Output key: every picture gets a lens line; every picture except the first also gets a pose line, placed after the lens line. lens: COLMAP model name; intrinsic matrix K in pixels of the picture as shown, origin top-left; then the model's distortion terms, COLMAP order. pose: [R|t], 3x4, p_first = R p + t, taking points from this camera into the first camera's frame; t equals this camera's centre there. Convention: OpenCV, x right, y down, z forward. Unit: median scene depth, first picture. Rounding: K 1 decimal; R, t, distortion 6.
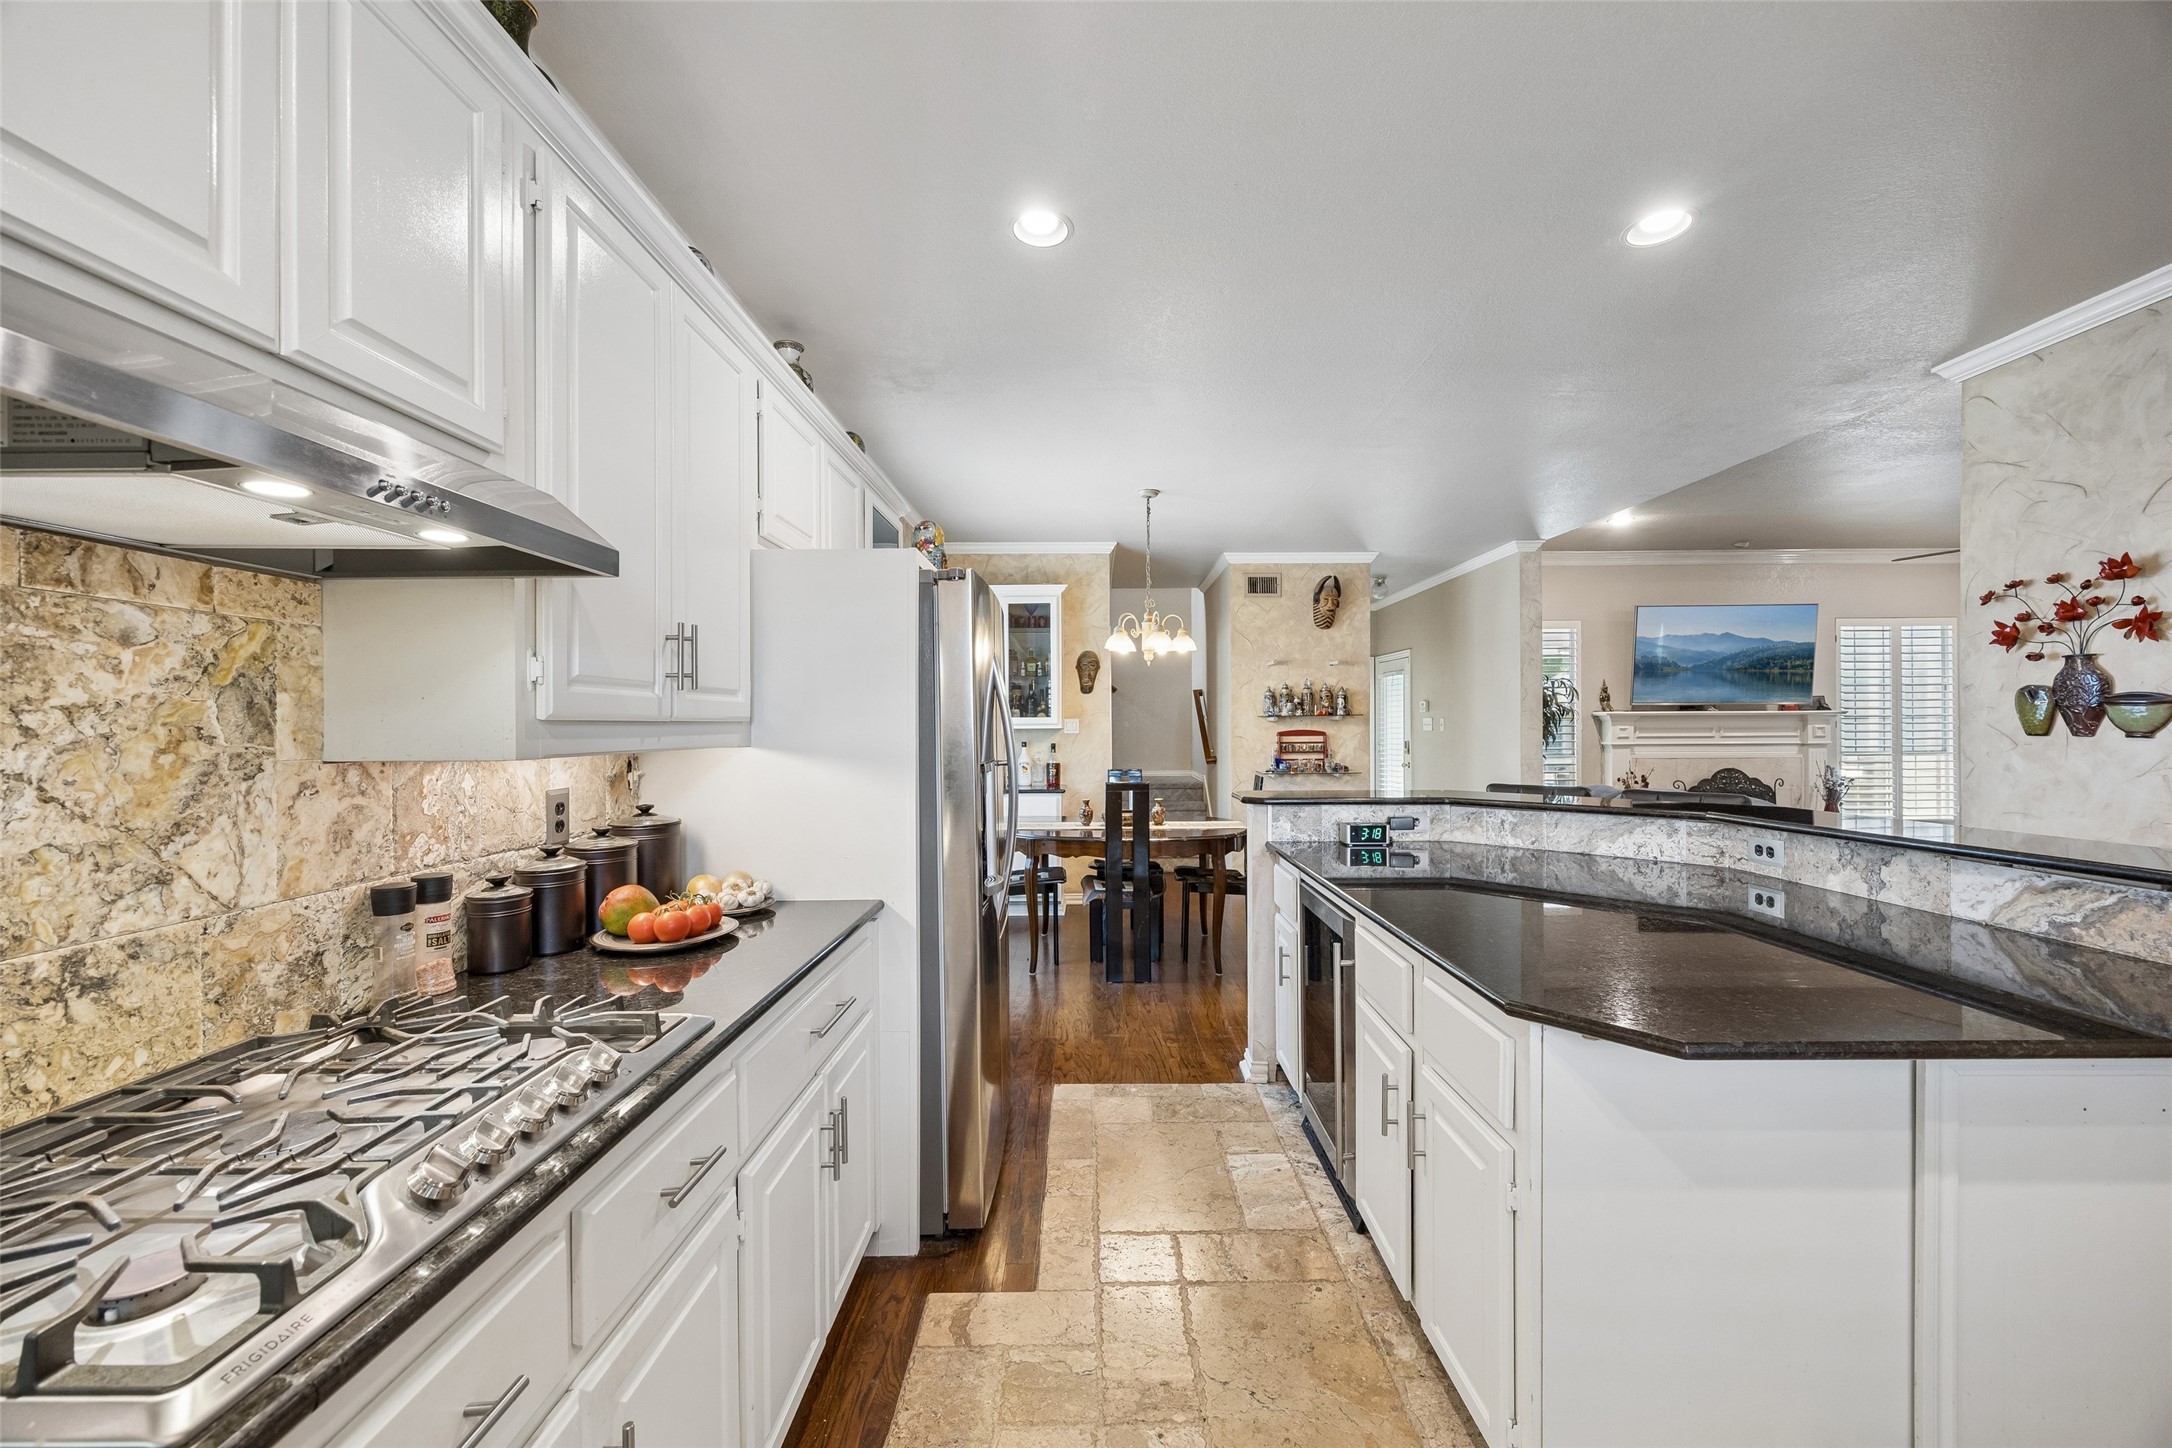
lens RADIAL K [[840.7, 0, 1086.0], [0, 840.7, 724.0], [0, 0, 1]] dist [0.000978, 0.000208]
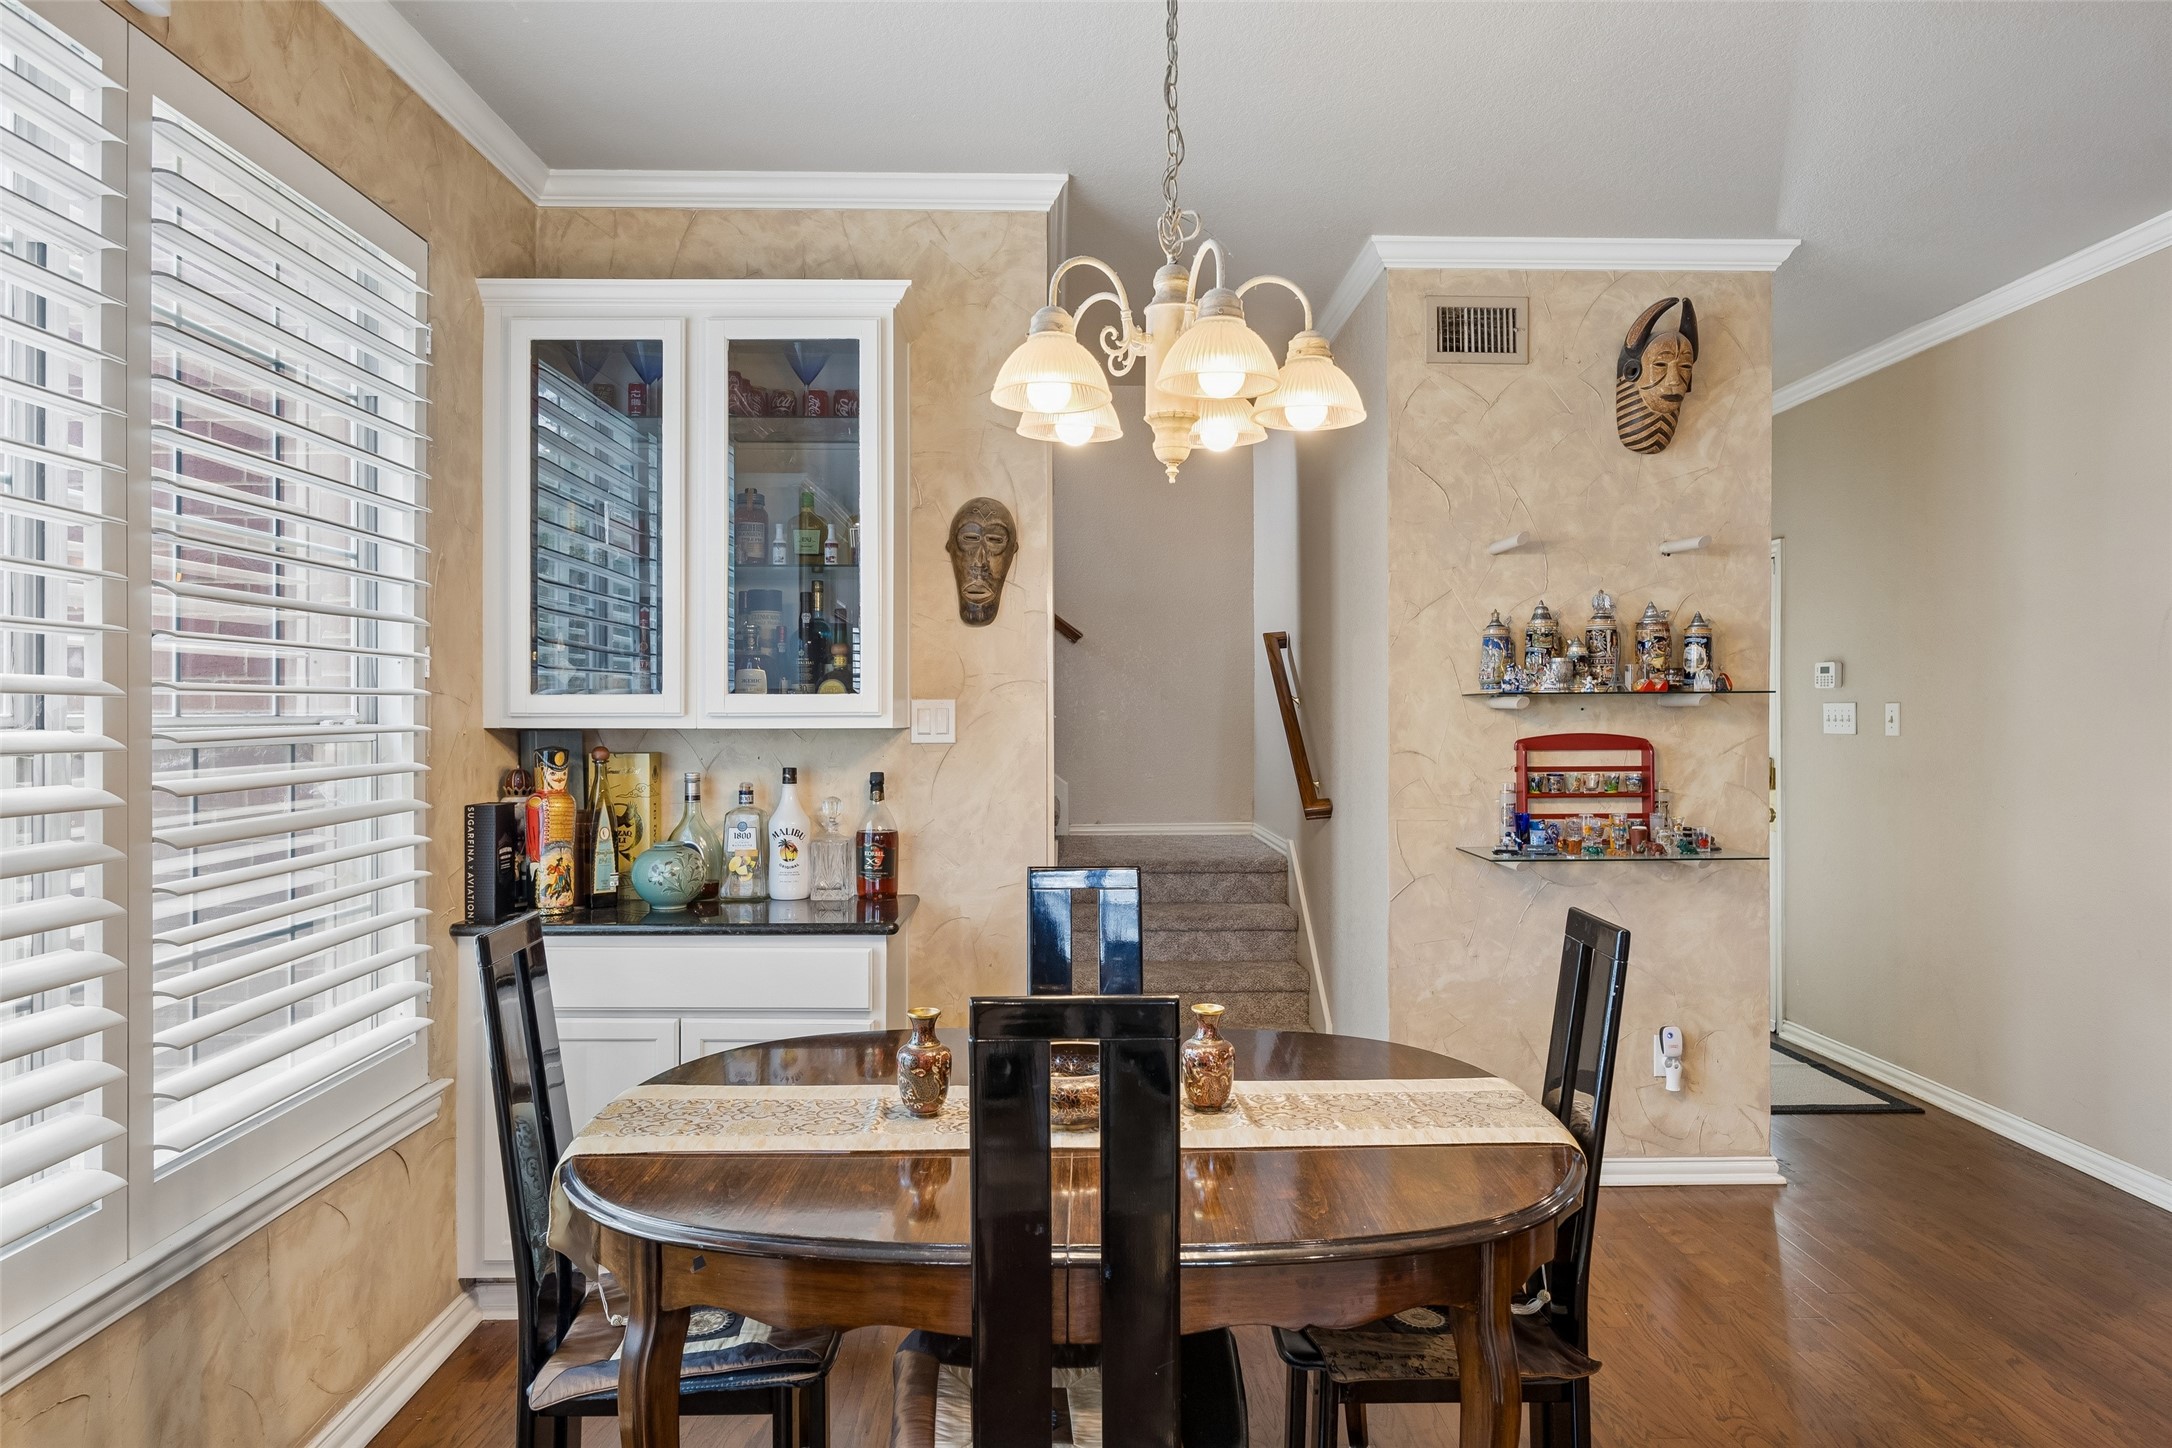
lens RADIAL K [[1373.8, 0, 1086.0], [0, 1373.8, 724.0], [0, 0, 1]] dist [0.000432, 0.000068]
pose [[0.999576, 0.002326, 0.029012, 0.026415], [-0.002439, 0.999990, 0.003876, 0.001342], [-0.029003, -0.003945, 0.999572, 0.420538]]
